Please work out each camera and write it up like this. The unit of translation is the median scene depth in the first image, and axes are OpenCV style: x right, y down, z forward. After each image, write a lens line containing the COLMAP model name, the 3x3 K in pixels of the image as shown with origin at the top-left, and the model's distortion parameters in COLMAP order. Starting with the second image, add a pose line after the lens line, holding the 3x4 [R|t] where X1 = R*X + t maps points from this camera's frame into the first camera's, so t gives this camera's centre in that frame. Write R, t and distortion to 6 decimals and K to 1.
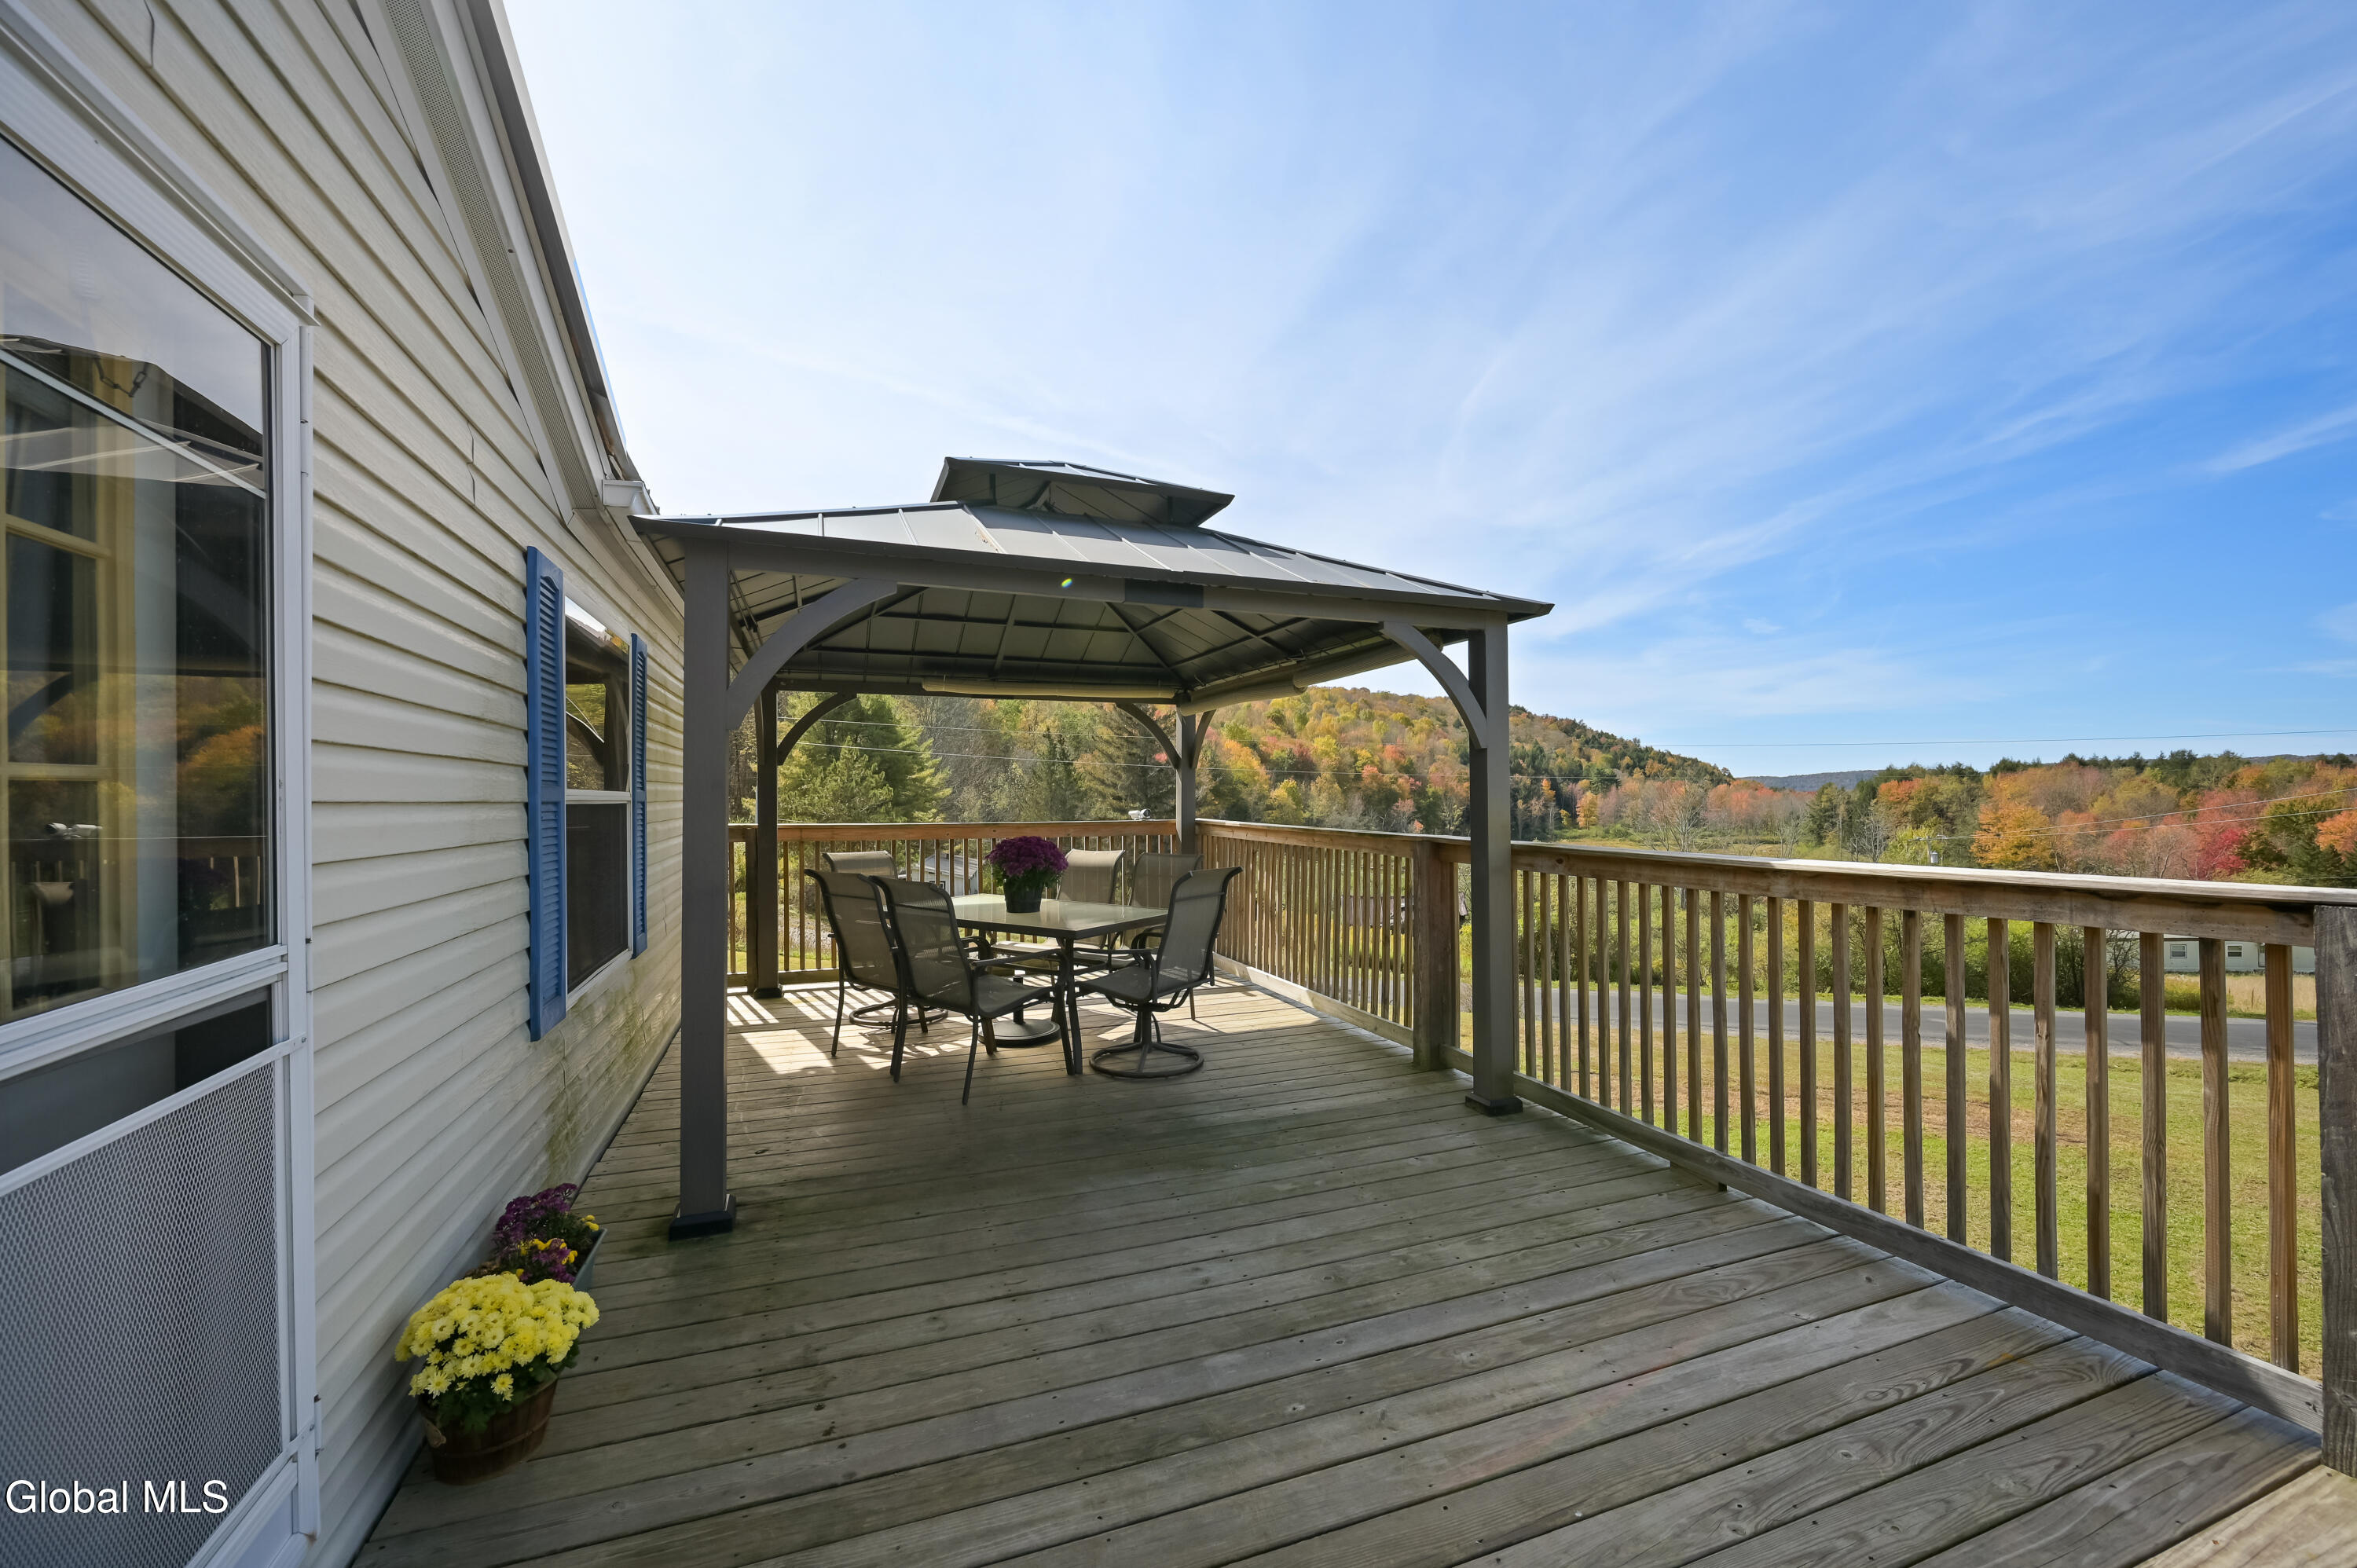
lens RADIAL K [[945.4, 0, 1190.6], [0, 945.4, 794.7], [0, 0, 1]] dist [0.003696, 0.000158]
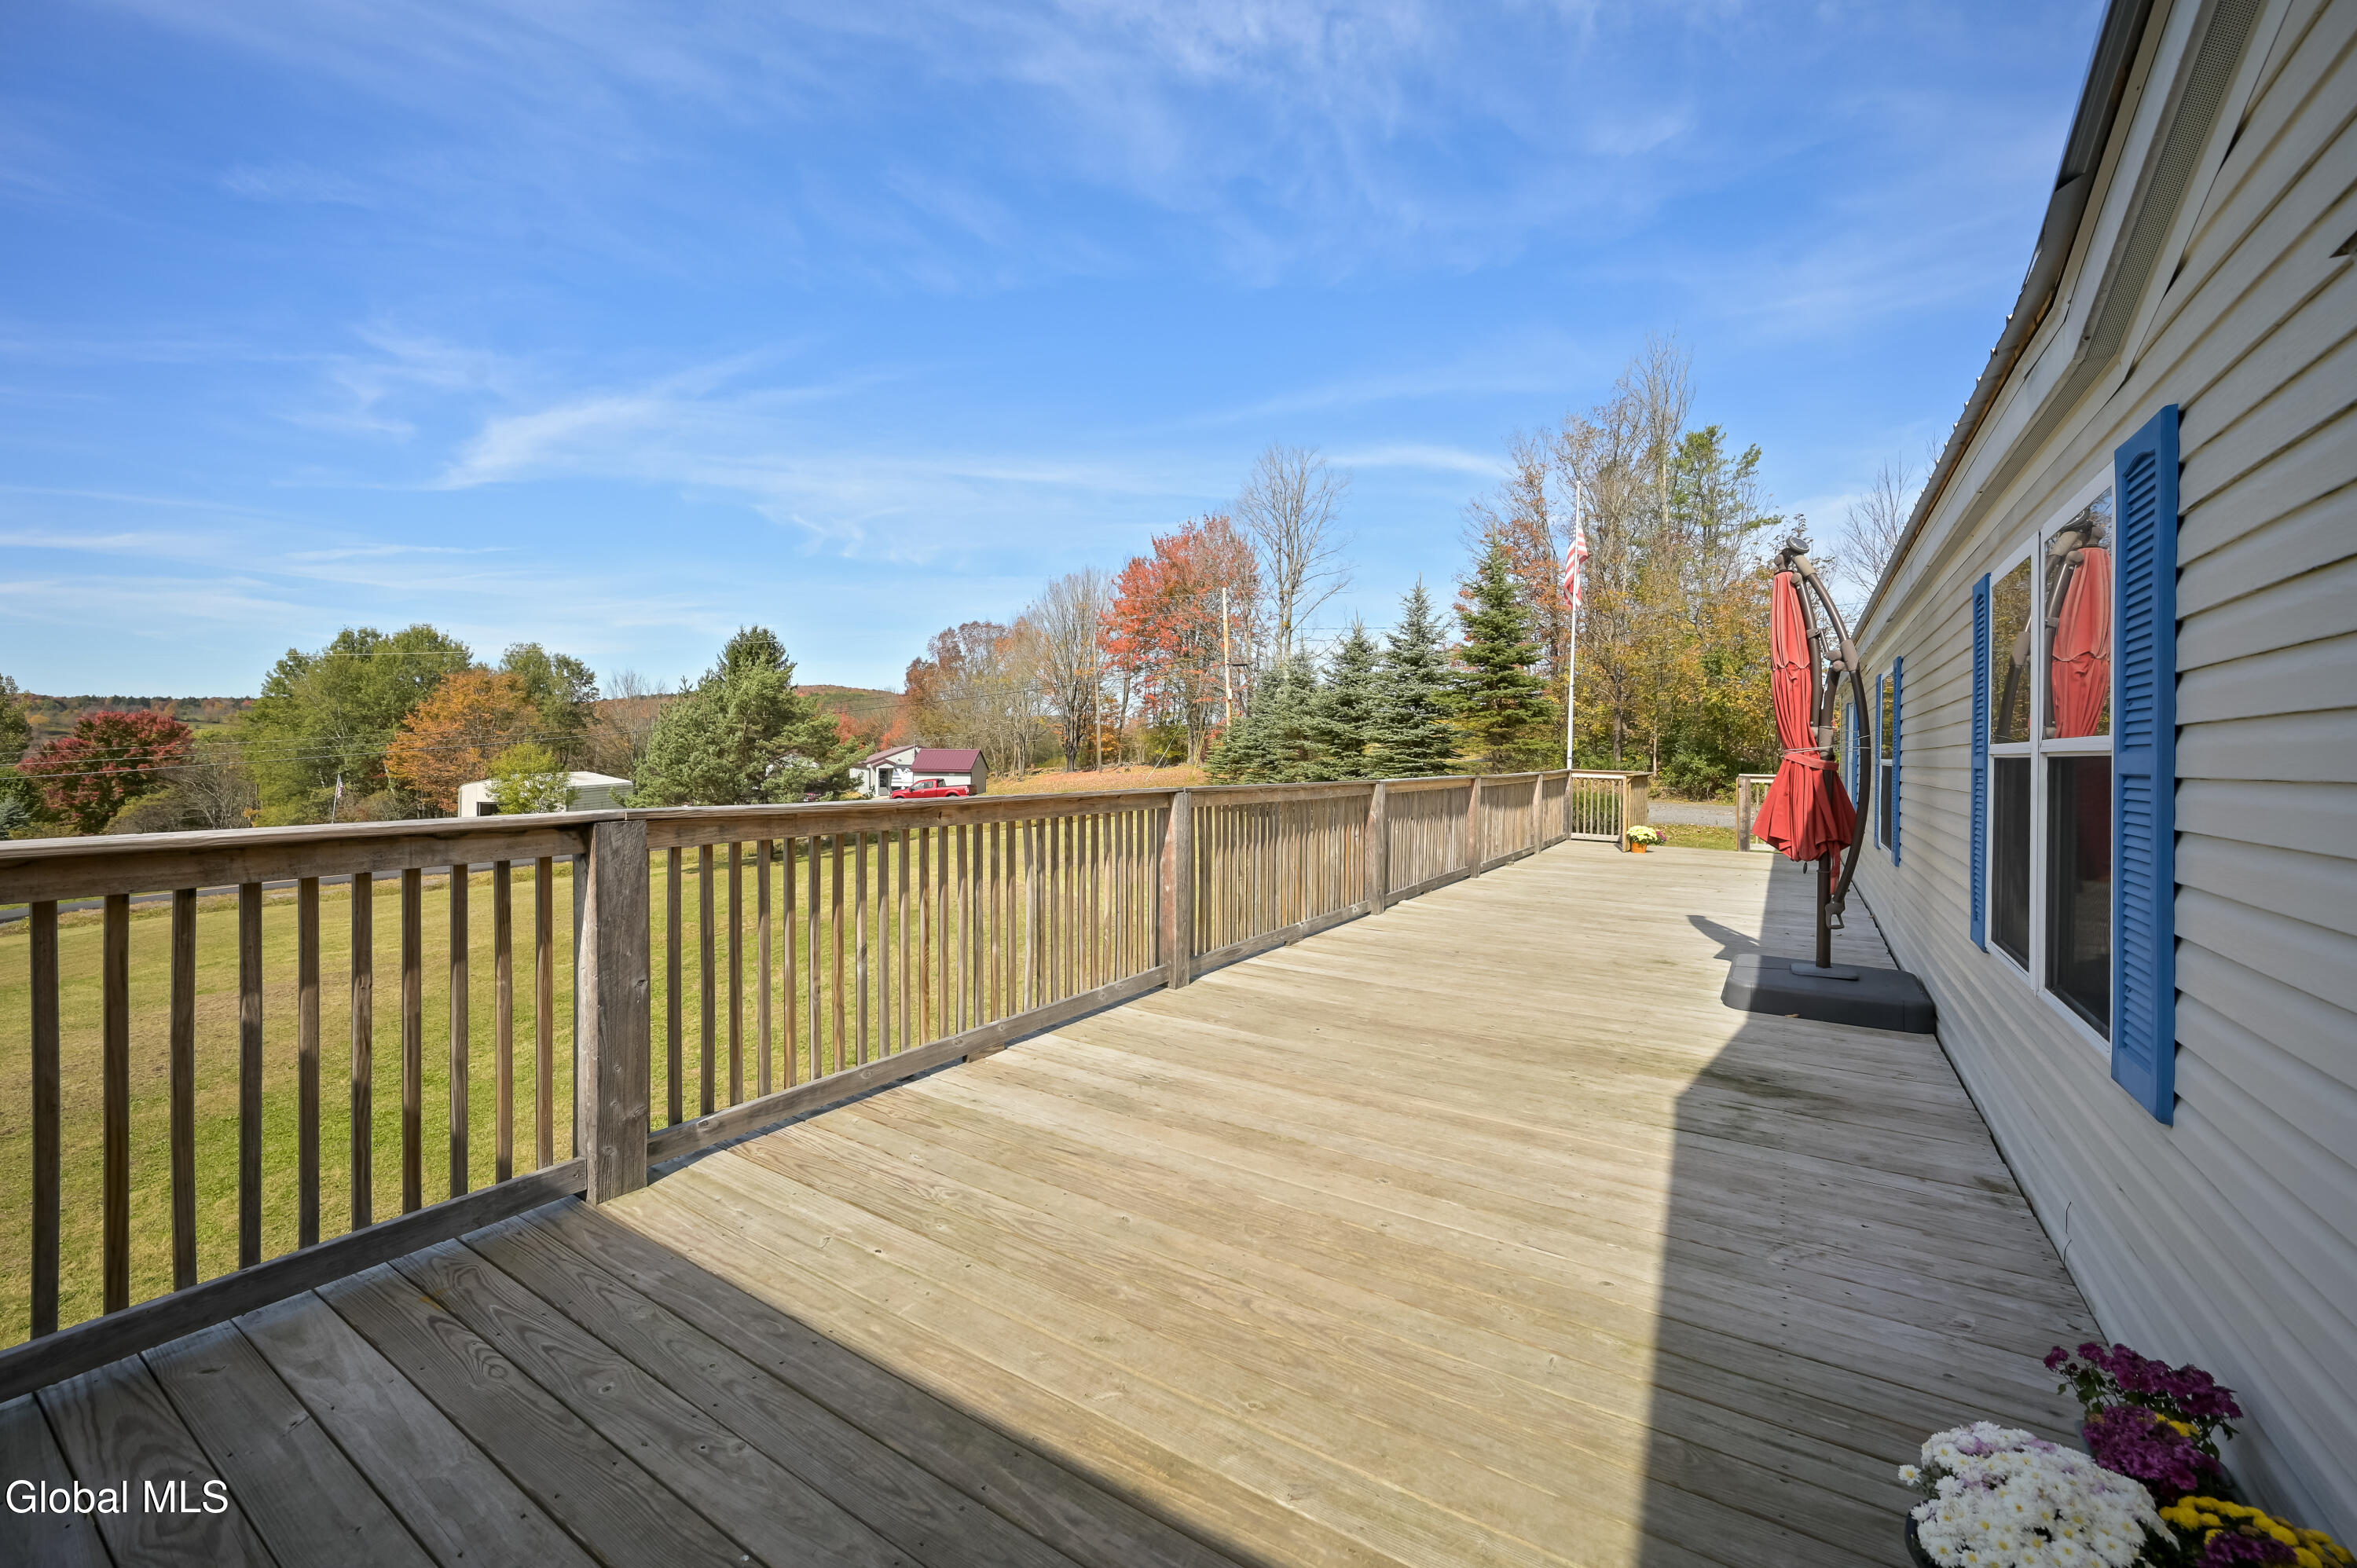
lens RADIAL K [[945.4, 0, 1191.3], [0, 945.4, 794.7], [0, 0, 1]] dist [0.003696, 0.000158]
pose [[-0.596515, -0.045881, 0.801289, -0.400308], [-0.018076, 0.998880, 0.043738, -0.004704], [-0.802398, 0.011607, -0.596676, 0.908160]]
